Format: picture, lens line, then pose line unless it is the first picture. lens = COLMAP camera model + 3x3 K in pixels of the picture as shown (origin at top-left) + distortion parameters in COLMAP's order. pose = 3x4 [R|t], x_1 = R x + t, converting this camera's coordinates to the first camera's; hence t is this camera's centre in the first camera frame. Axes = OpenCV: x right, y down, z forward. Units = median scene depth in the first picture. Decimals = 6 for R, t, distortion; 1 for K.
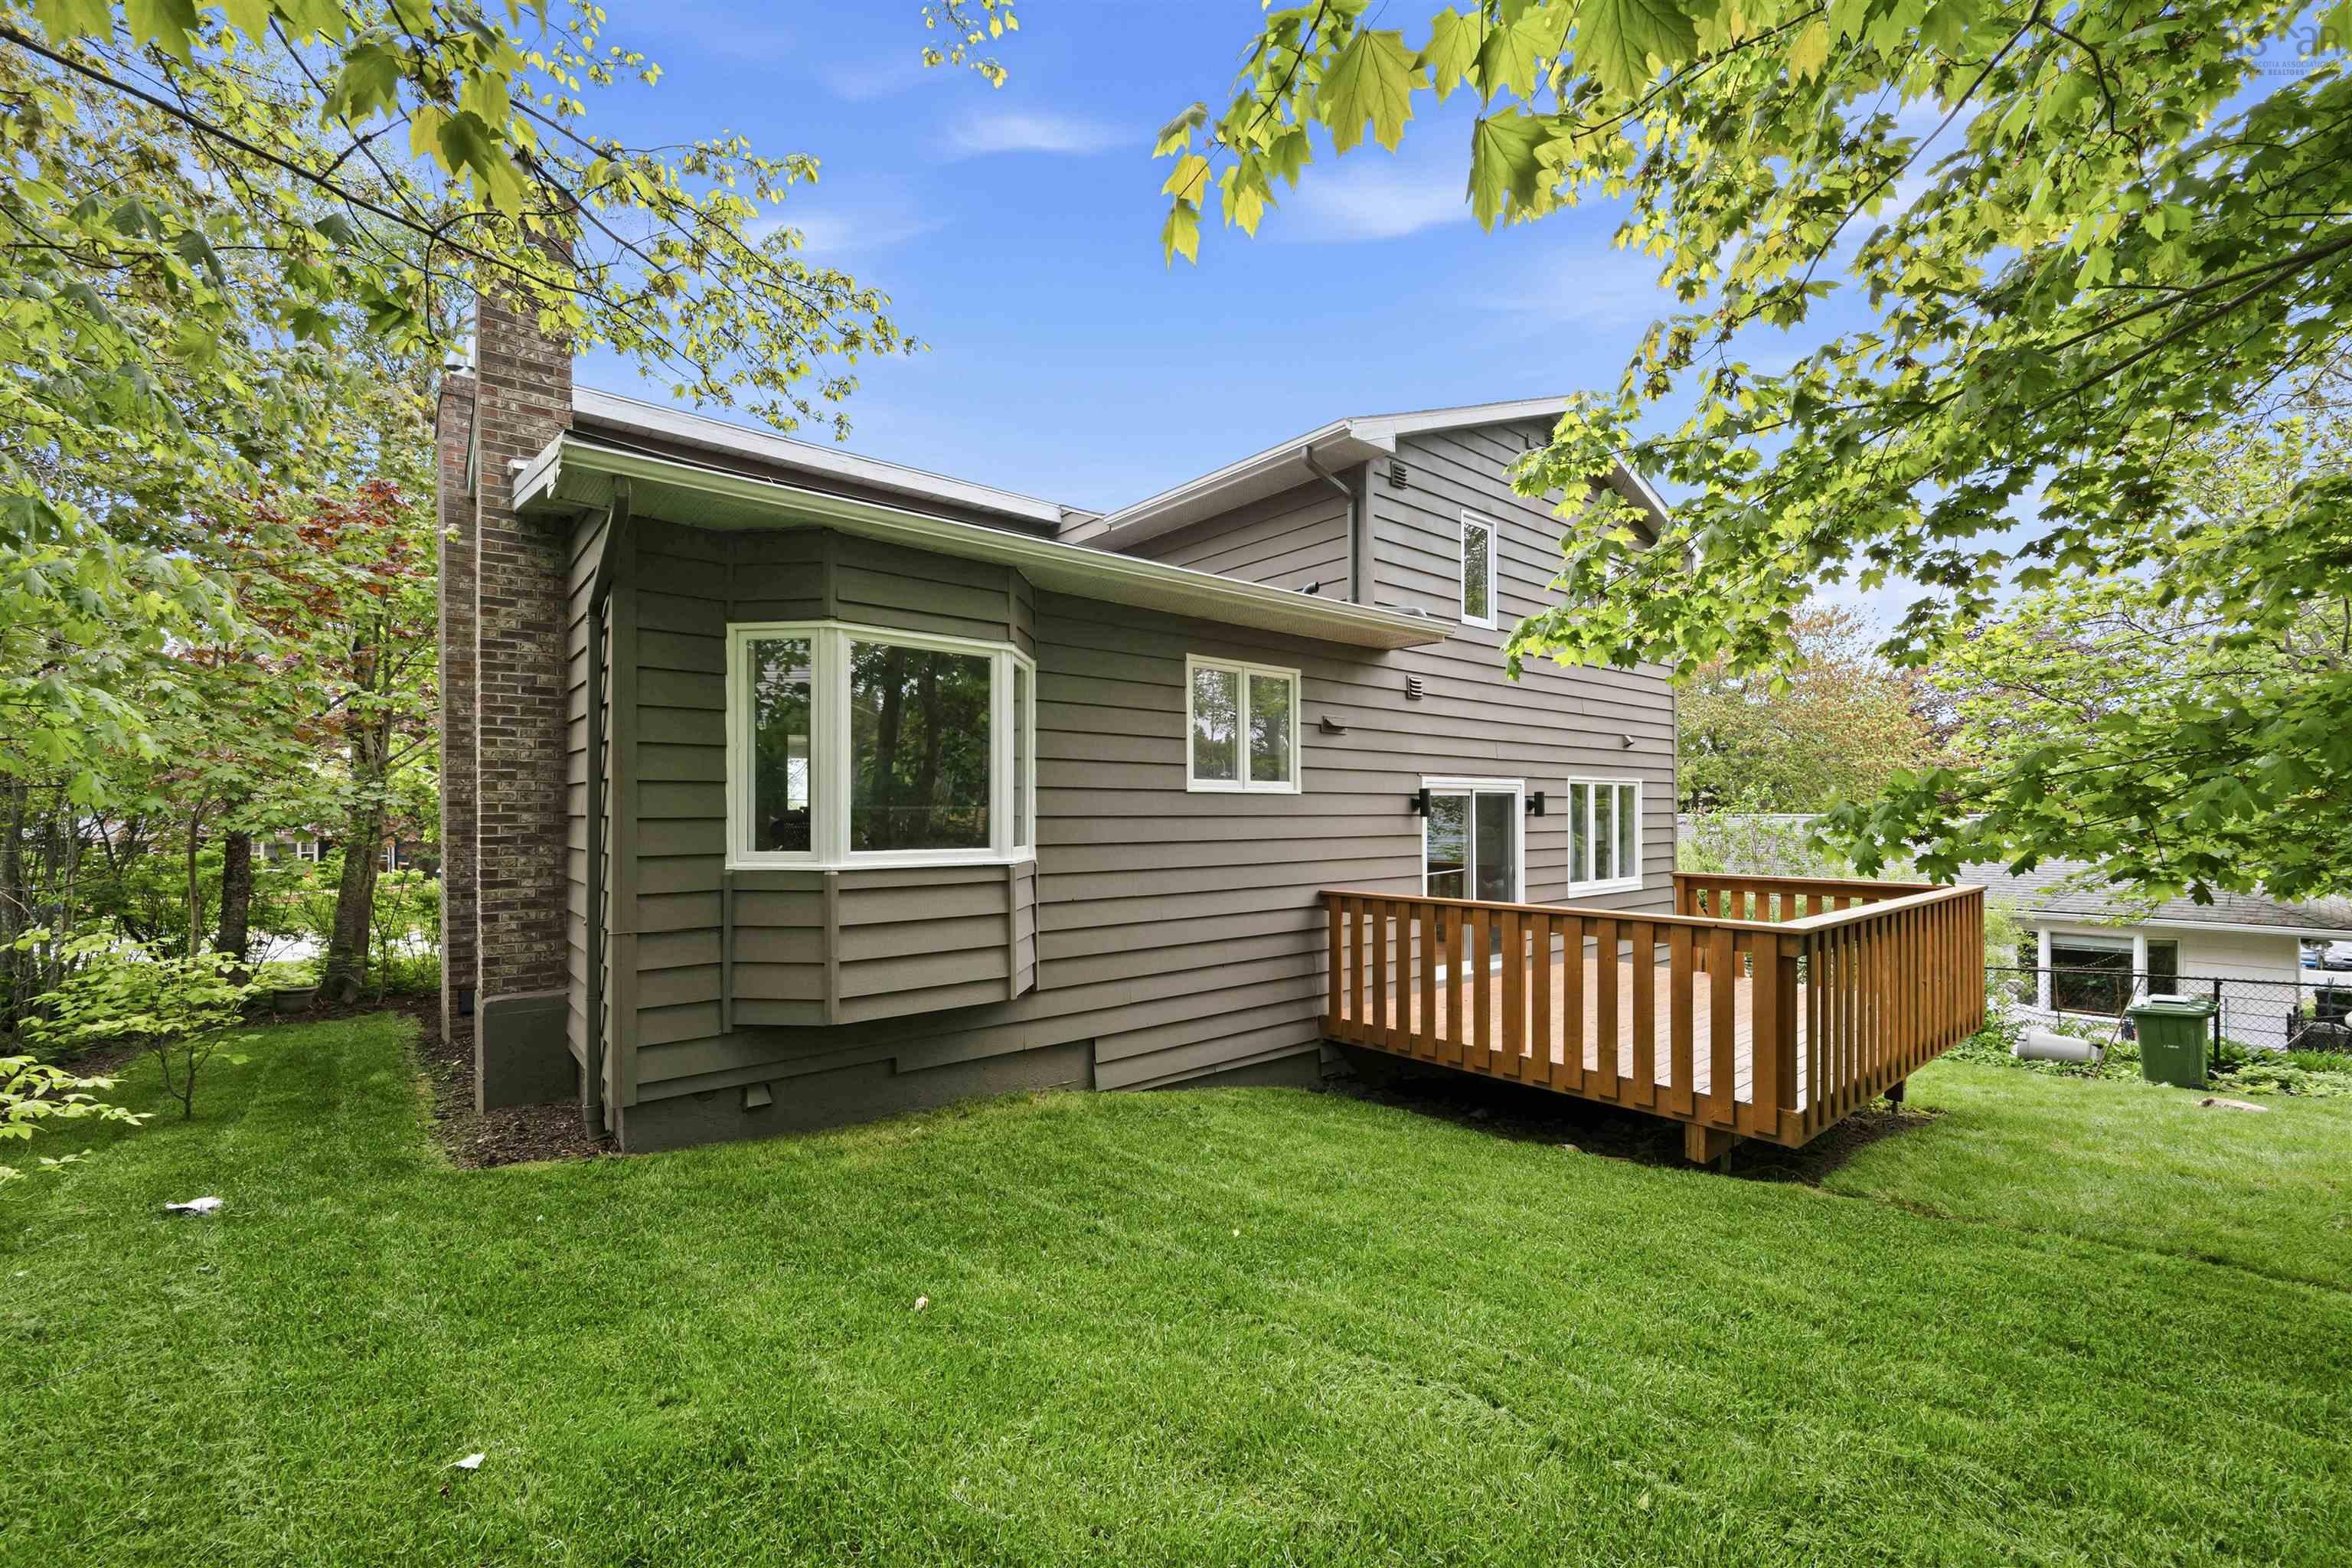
lens RADIAL K [[953.1, 0, 1166.7], [0, 953.1, 799.8], [0, 0, 1]] dist [0.000425, 0.000007]
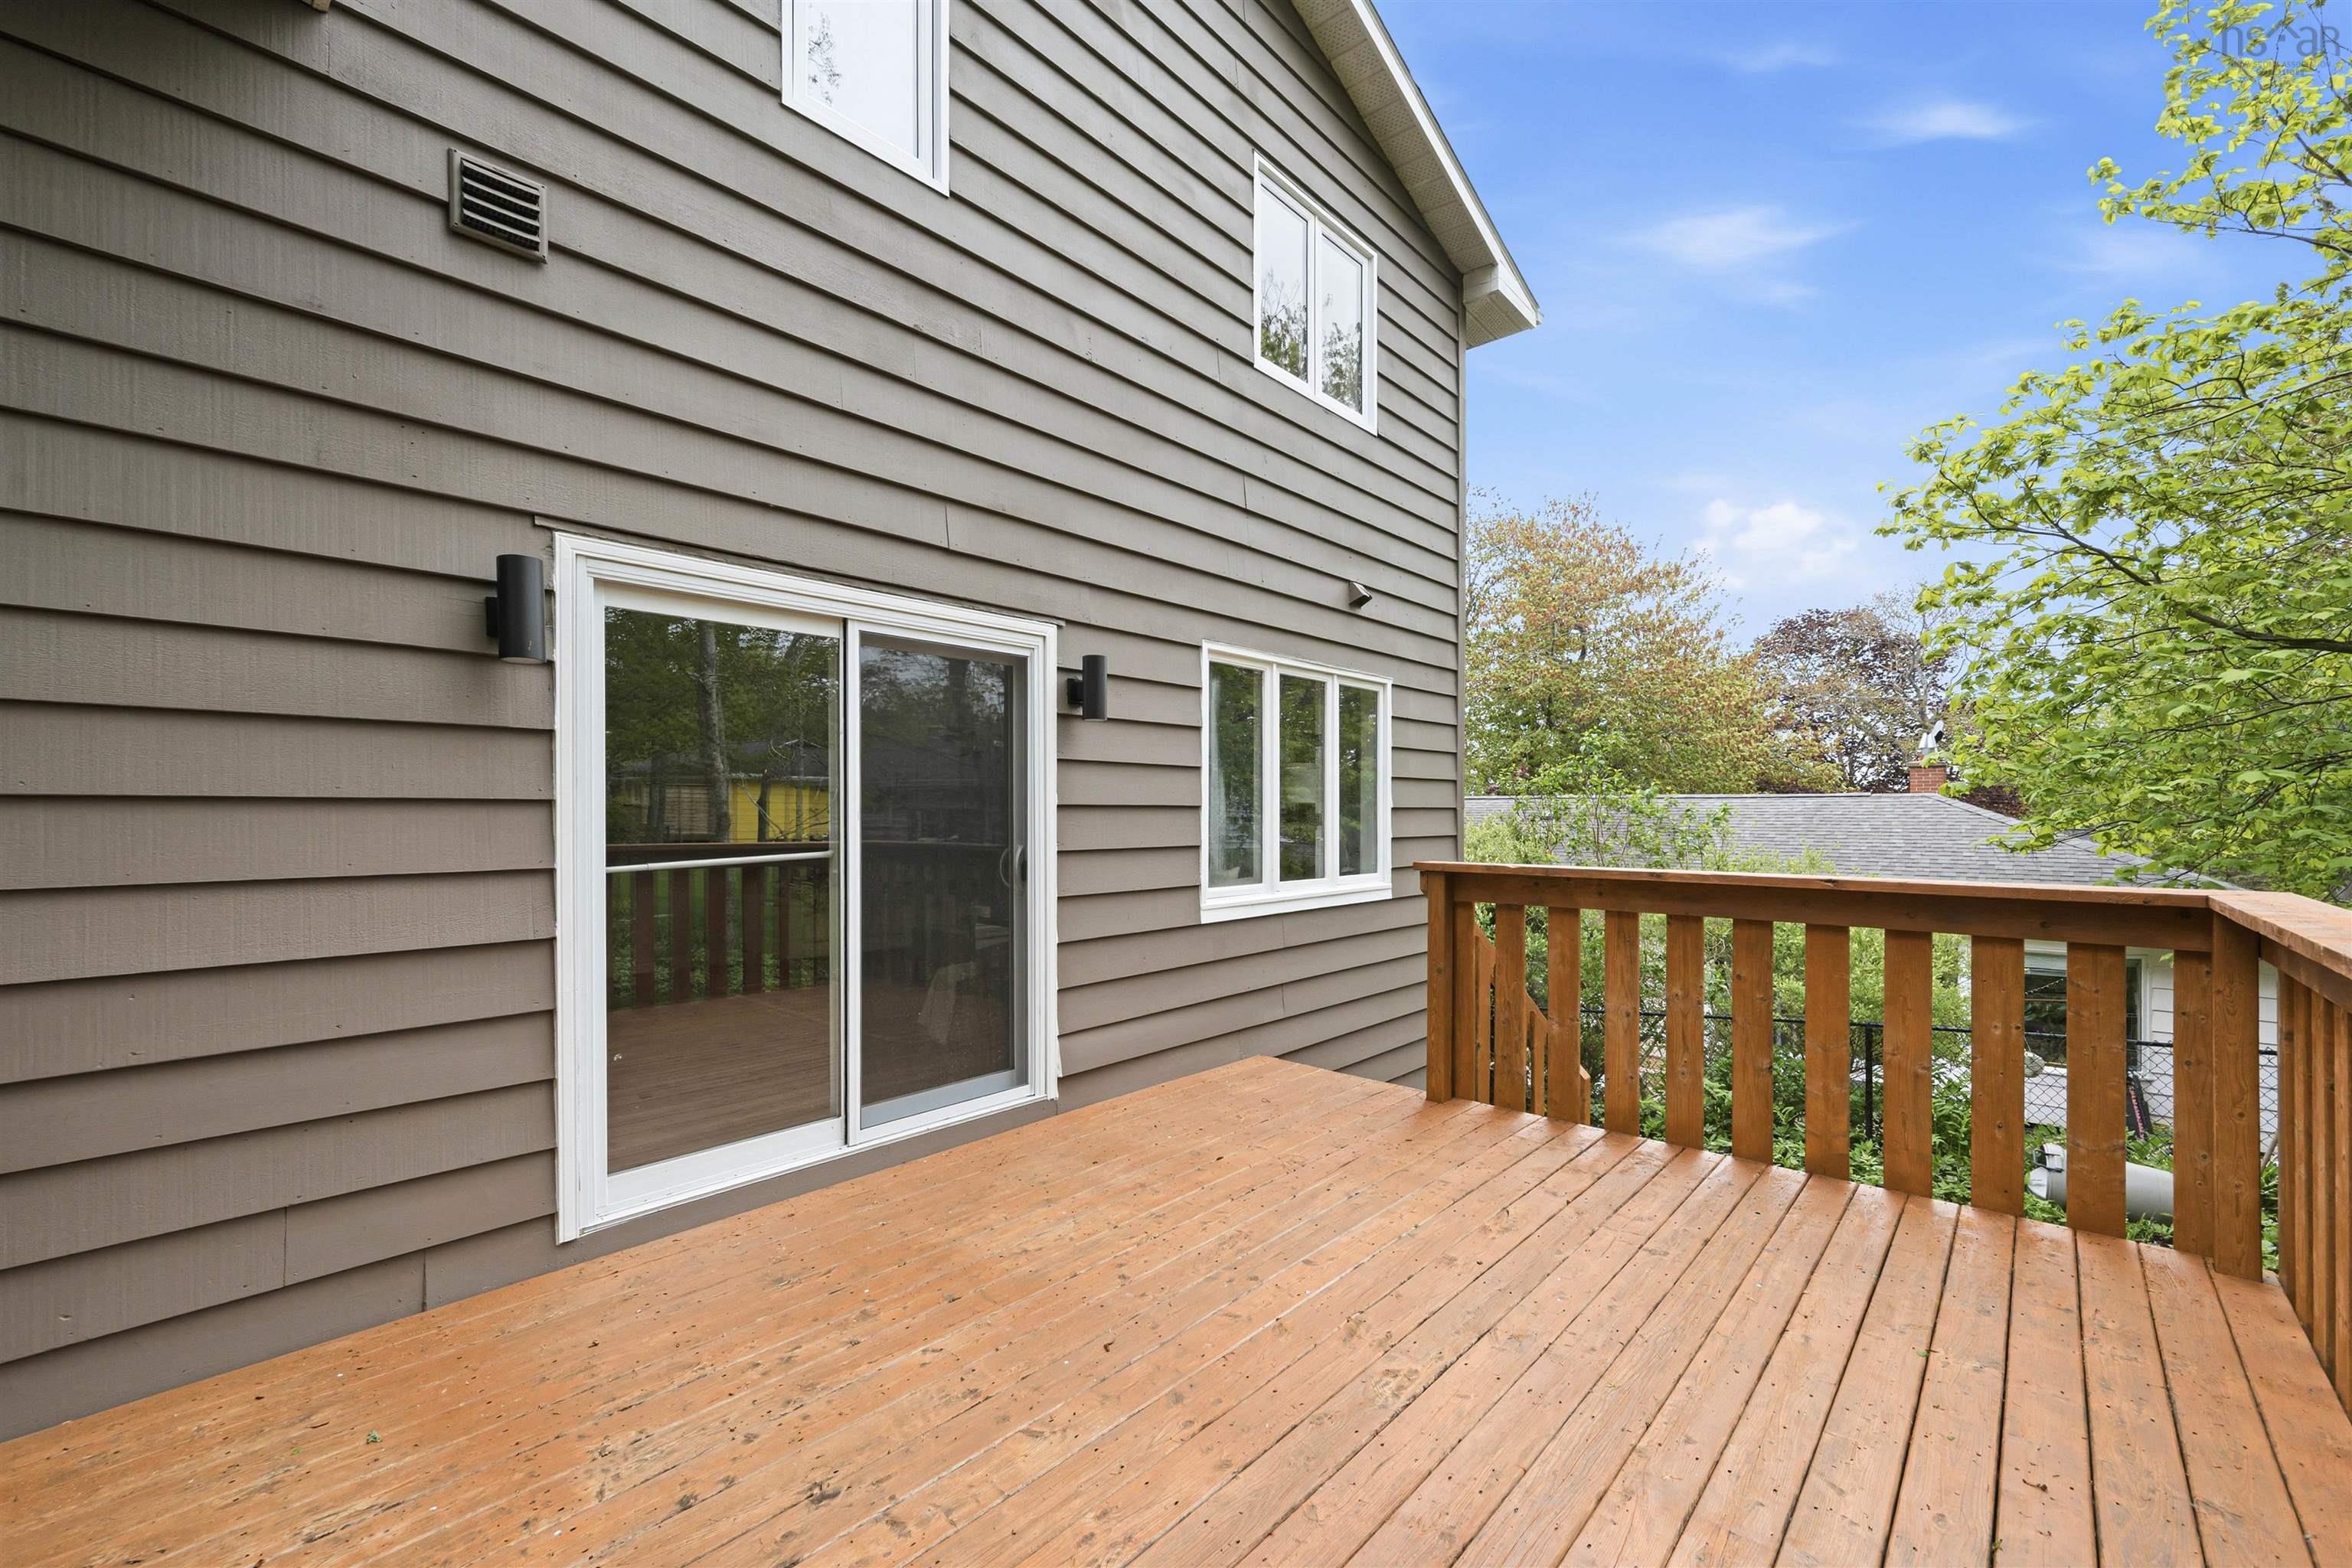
lens RADIAL K [[953.1, 0, 1166.7], [0, 953.1, 799.8], [0, 0, 1]] dist [0.000425, 0.000007]
pose [[0.990856, 0.007746, 0.134702, 0.344084], [-0.008258, 0.999961, 0.003247, 0.045283], [-0.134671, -0.004330, 0.990881, 0.569266]]
